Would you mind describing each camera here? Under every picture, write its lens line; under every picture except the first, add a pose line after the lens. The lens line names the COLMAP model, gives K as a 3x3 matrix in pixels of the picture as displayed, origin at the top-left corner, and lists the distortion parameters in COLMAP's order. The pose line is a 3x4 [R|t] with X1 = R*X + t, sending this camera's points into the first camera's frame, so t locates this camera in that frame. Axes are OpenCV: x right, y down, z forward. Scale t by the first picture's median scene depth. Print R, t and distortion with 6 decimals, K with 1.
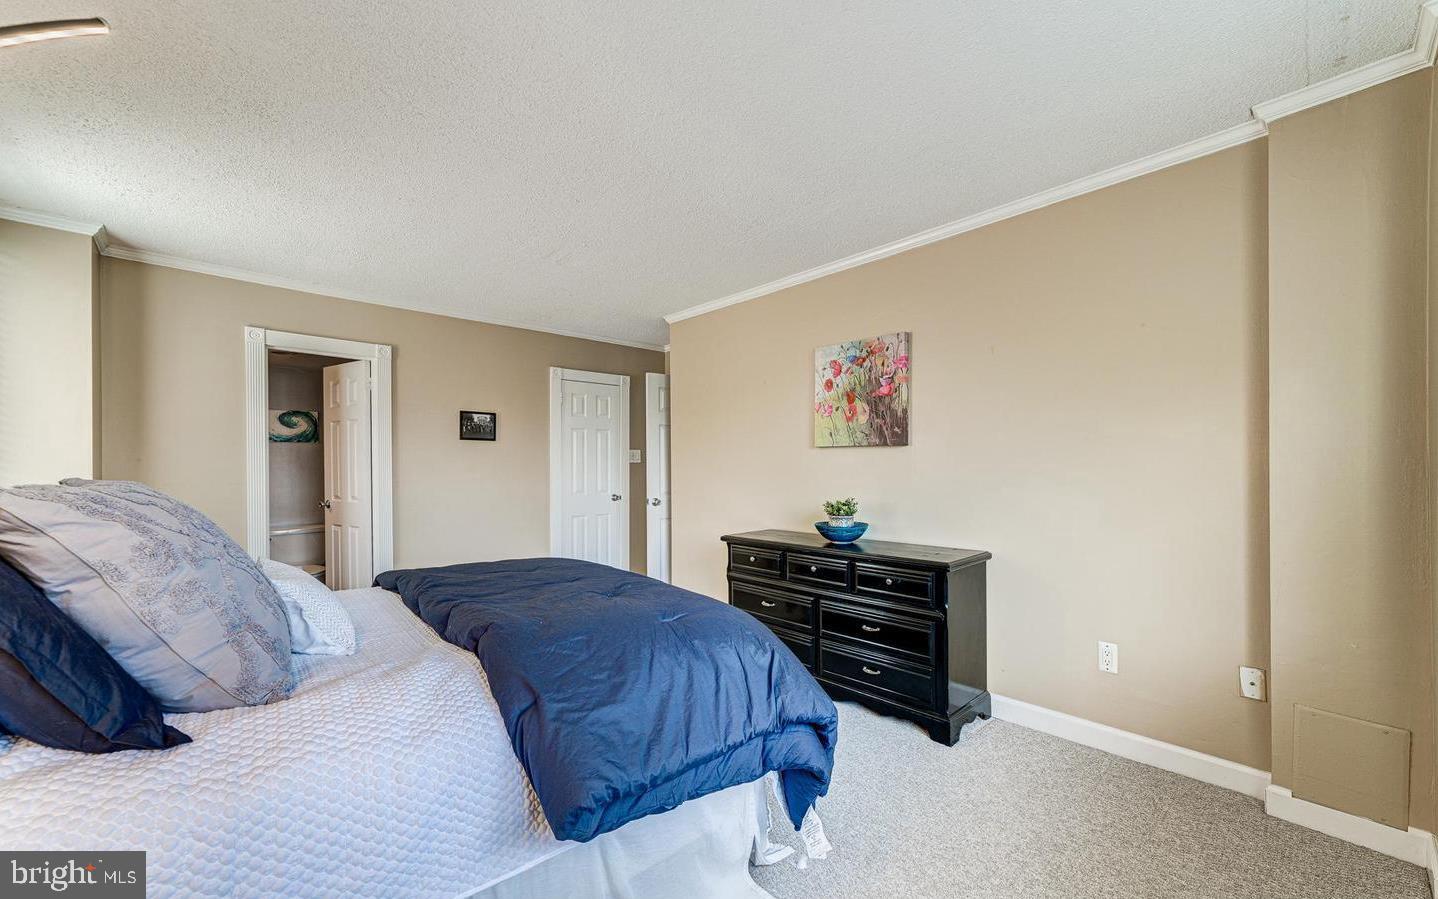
lens RADIAL K [[559.5, 0, 718.6], [0, 559.5, 470.1], [0, 0, 1]] dist [-0.000149, 0.000053]
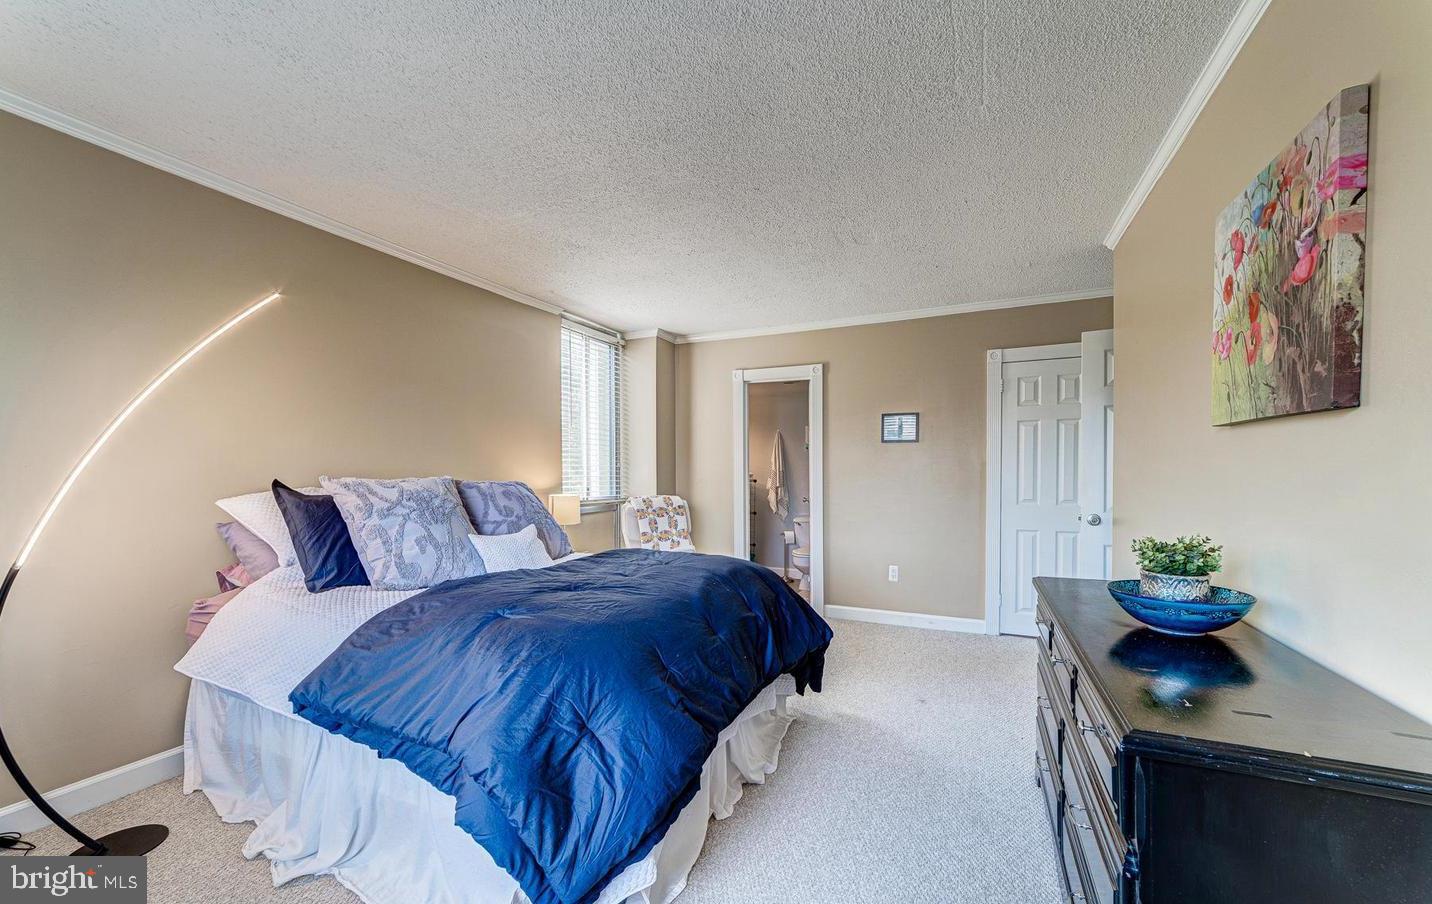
lens RADIAL K [[550.5, 0, 714.1], [0, 550.5, 483.5], [0, 0, 1]] dist [-0.000287, 0.000007]
pose [[0.384338, 0.022858, -0.922909, 0.483374], [-0.004740, 0.999729, 0.022787, -0.001663], [0.923180, -0.004383, 0.384342, 0.466721]]
